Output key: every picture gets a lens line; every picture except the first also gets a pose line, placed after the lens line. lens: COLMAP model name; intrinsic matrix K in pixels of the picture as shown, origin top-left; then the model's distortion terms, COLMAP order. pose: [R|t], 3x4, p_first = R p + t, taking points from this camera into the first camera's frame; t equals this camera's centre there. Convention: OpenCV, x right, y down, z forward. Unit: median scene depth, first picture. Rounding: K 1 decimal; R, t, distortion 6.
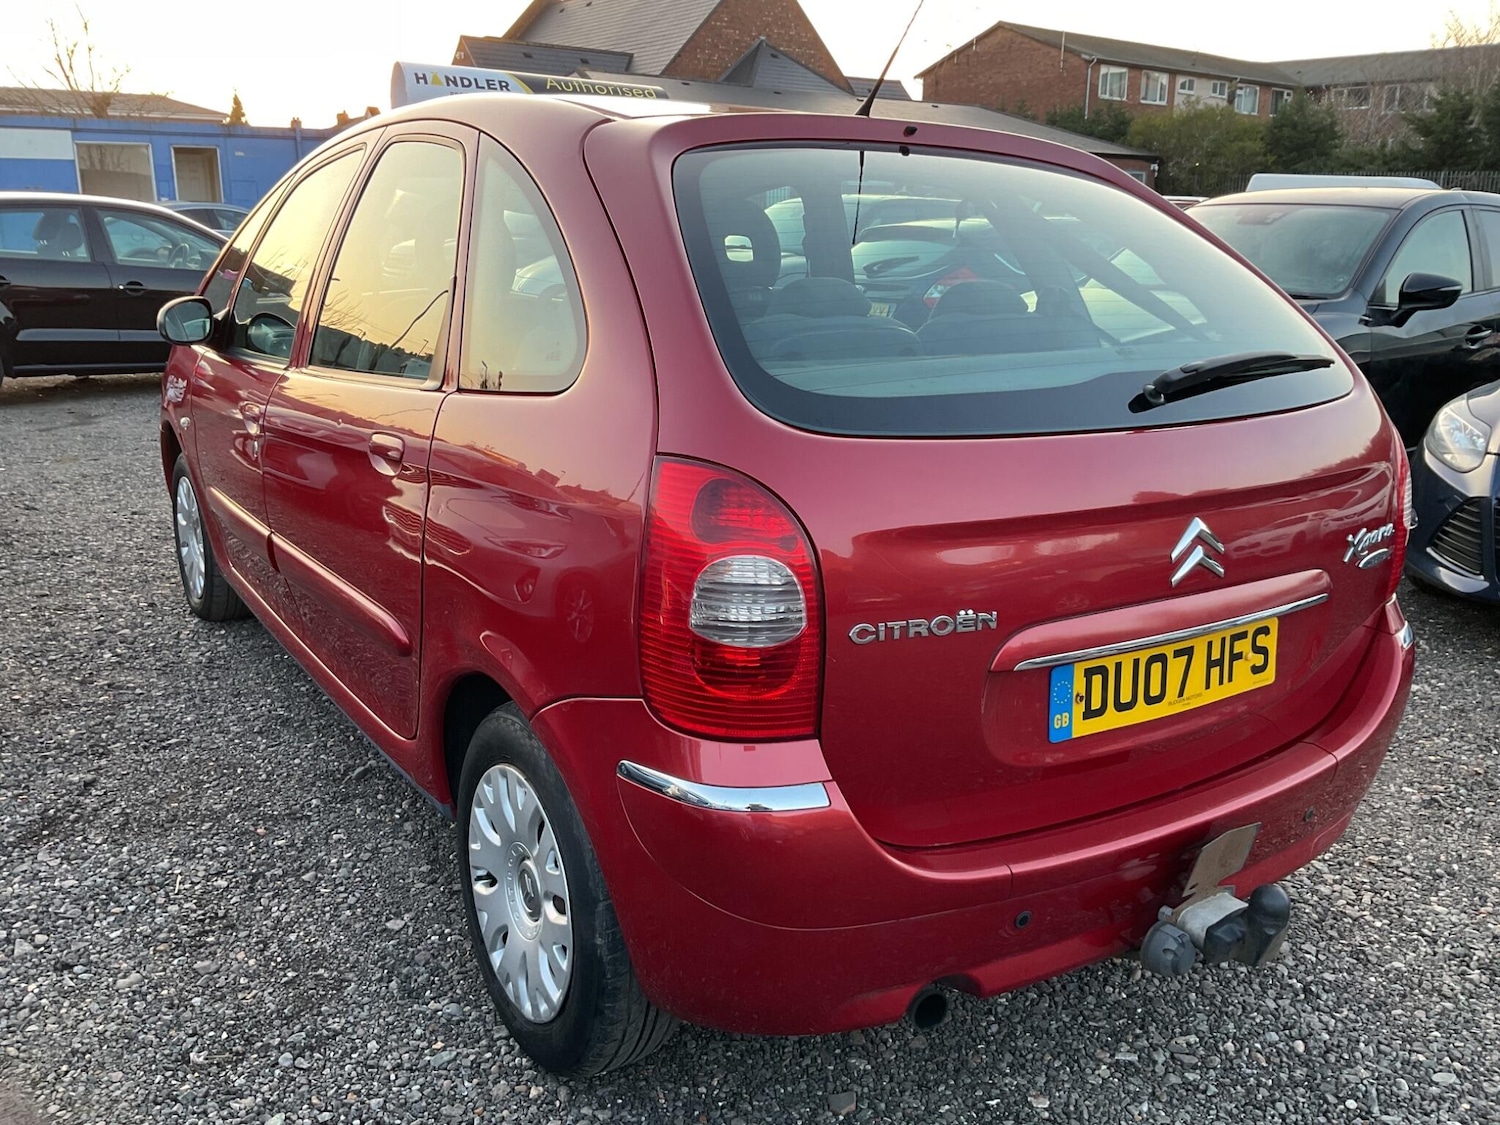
lens RADIAL K [[1254.4, 0, 745.2], [0, 1254.4, 552.7], [0, 0, 1]] dist [0.044470, -0.089846]
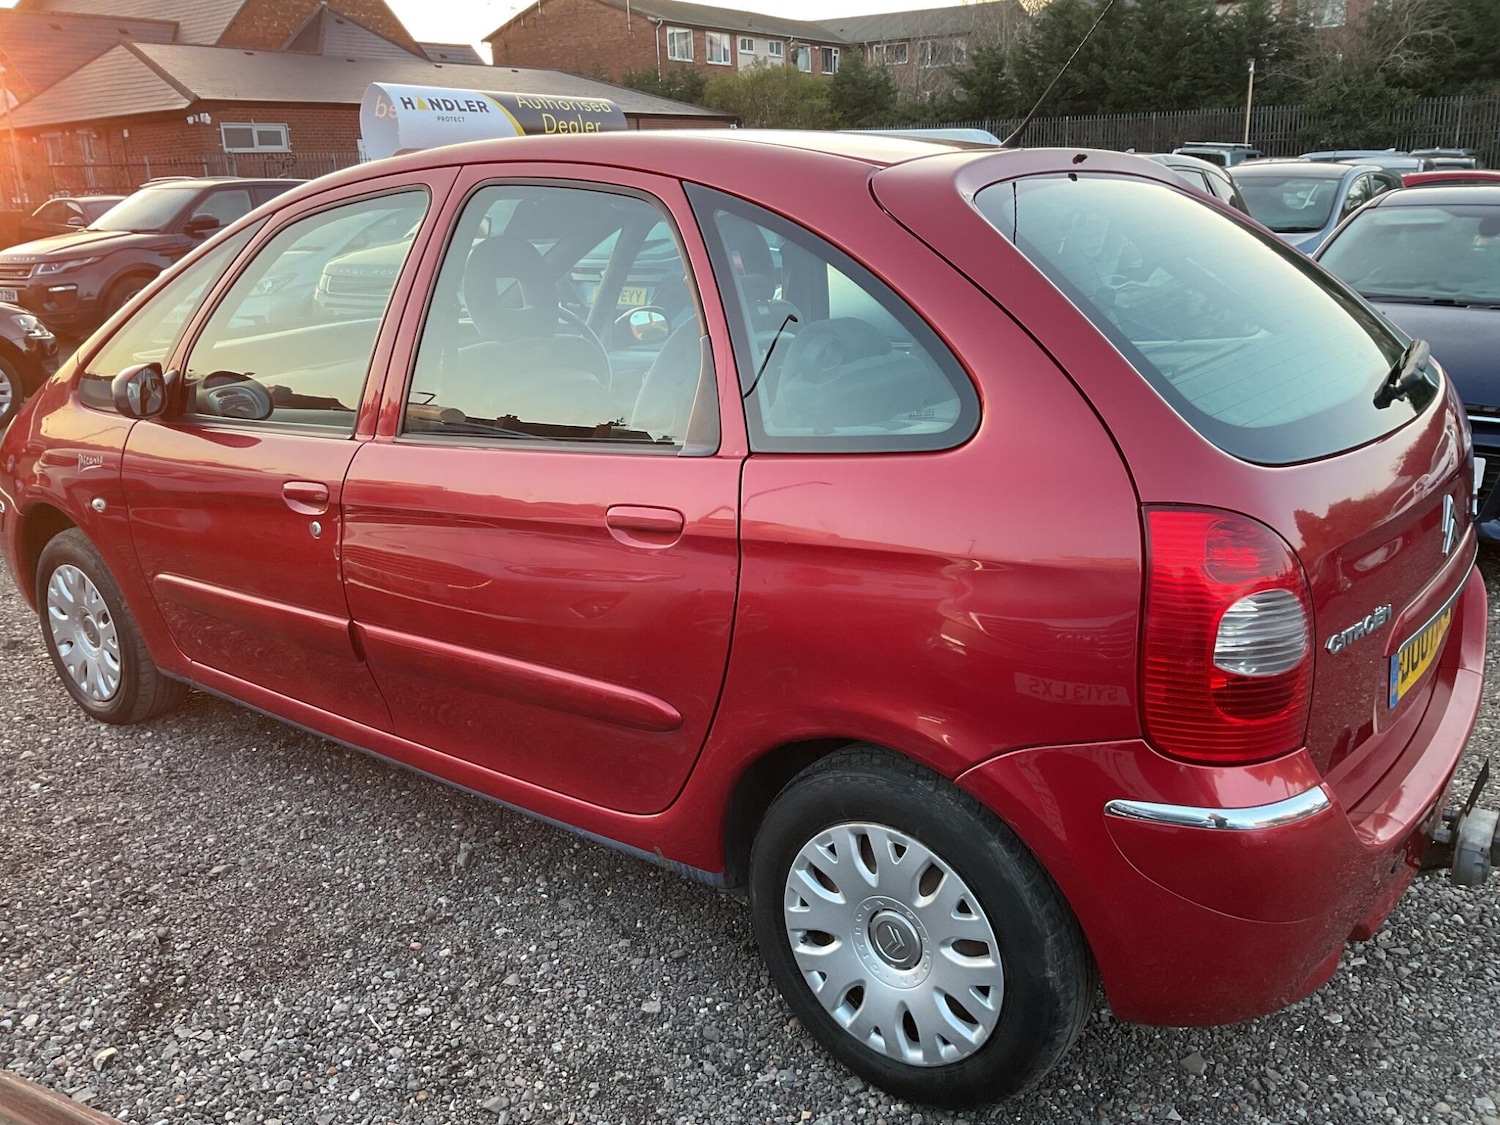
lens RADIAL K [[1233.9, 0, 831.4], [0, 1233.9, 562.3], [0, 0, 1]] dist [0.032408, -0.053213]
pose [[0.943726, -0.140470, 0.299415, -0.421437], [0.130302, 0.990015, 0.053764, -0.081571], [-0.303978, -0.011724, 0.952607, 0.068272]]
